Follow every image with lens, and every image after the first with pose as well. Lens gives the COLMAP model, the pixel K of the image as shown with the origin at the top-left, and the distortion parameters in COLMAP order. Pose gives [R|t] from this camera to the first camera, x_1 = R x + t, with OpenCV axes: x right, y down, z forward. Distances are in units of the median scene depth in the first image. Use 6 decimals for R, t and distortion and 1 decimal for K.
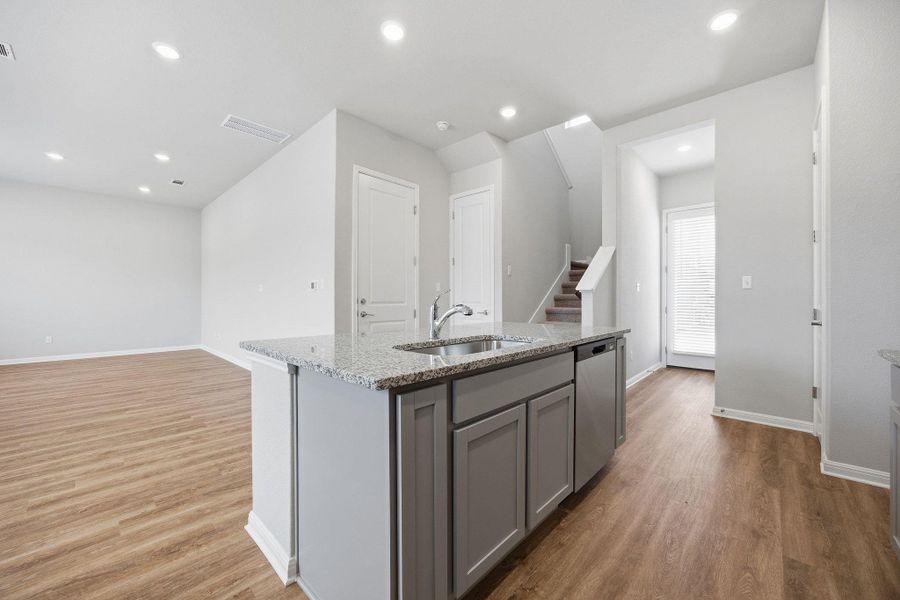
lens RADIAL K [[348.7, 0, 449.6], [0, 348.7, 298.8], [0, 0, 1]] dist [0.000013, 0.000055]
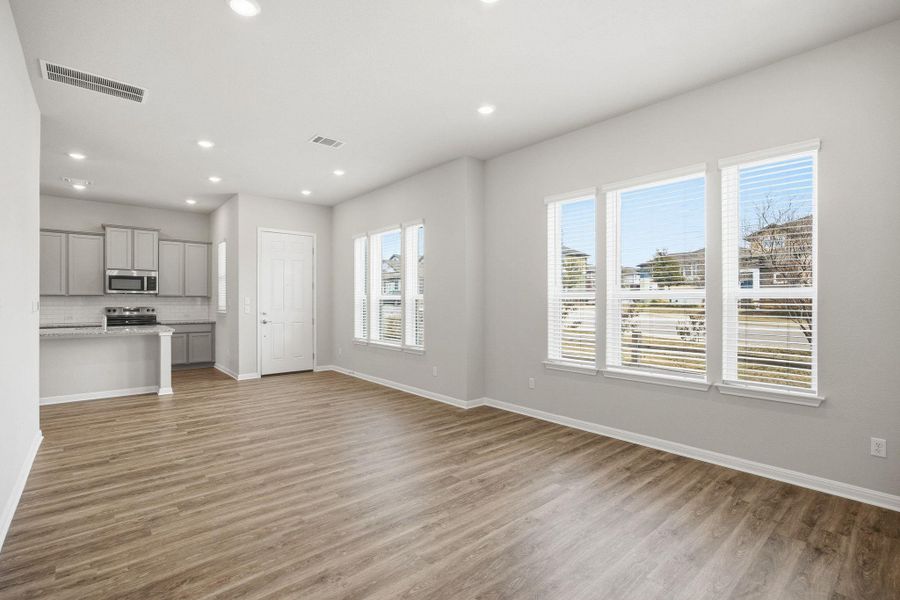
lens RADIAL K [[416.6, 0, 439.2], [0, 416.6, 301.1], [0, 0, 1]] dist [-0.001212, 0.000564]
pose [[-0.993255, -0.000593, 0.115951, -2.326908], [-0.000561, 1.000000, 0.000309, -0.084282], [-0.115951, 0.000242, -0.993255, 3.058568]]
